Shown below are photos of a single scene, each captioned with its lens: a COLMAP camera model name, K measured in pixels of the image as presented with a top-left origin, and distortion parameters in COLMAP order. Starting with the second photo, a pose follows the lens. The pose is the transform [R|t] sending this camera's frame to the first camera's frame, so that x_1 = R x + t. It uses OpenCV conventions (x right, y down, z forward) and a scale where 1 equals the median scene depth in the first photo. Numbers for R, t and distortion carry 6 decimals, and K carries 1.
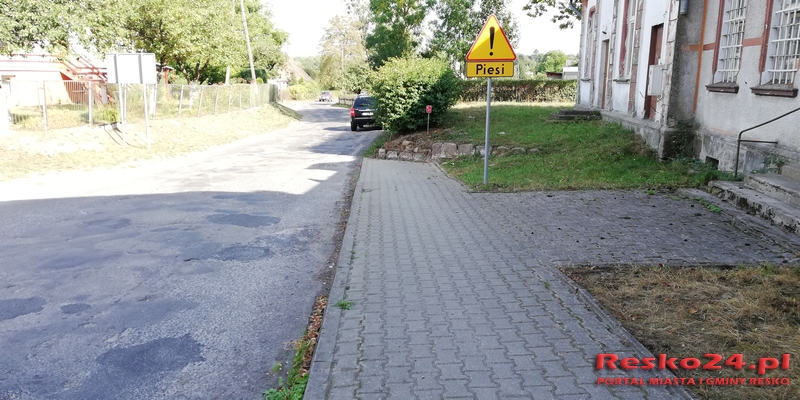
lens RADIAL K [[580.6, 0, 400.0], [0, 580.6, 200.0], [0, 0, 1]] dist [0.001366, -0.007543]
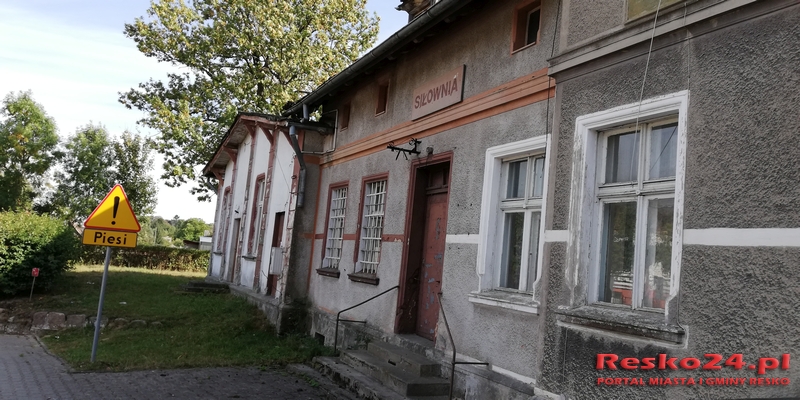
lens RADIAL K [[580.6, 0, 400.0], [0, 580.6, 200.0], [0, 0, 1]] dist [0.001366, -0.007543]
pose [[0.825830, 0.131135, 0.548460, 0.010502], [0.029294, 0.961297, -0.273952, -0.006393], [-0.563157, 0.242304, 0.790027, -0.025701]]
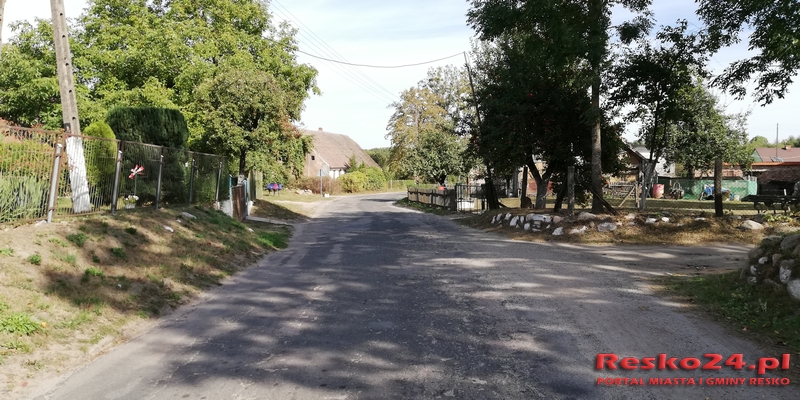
lens RADIAL K [[580.6, 0, 400.0], [0, 580.6, 200.0], [0, 0, 1]] dist [0.001366, -0.007543]
pose [[0.991647, 0.002130, -0.128967, -0.053863], [-0.021953, 0.988062, -0.152486, -0.109456], [0.127103, 0.154043, 0.979855, 0.610183]]
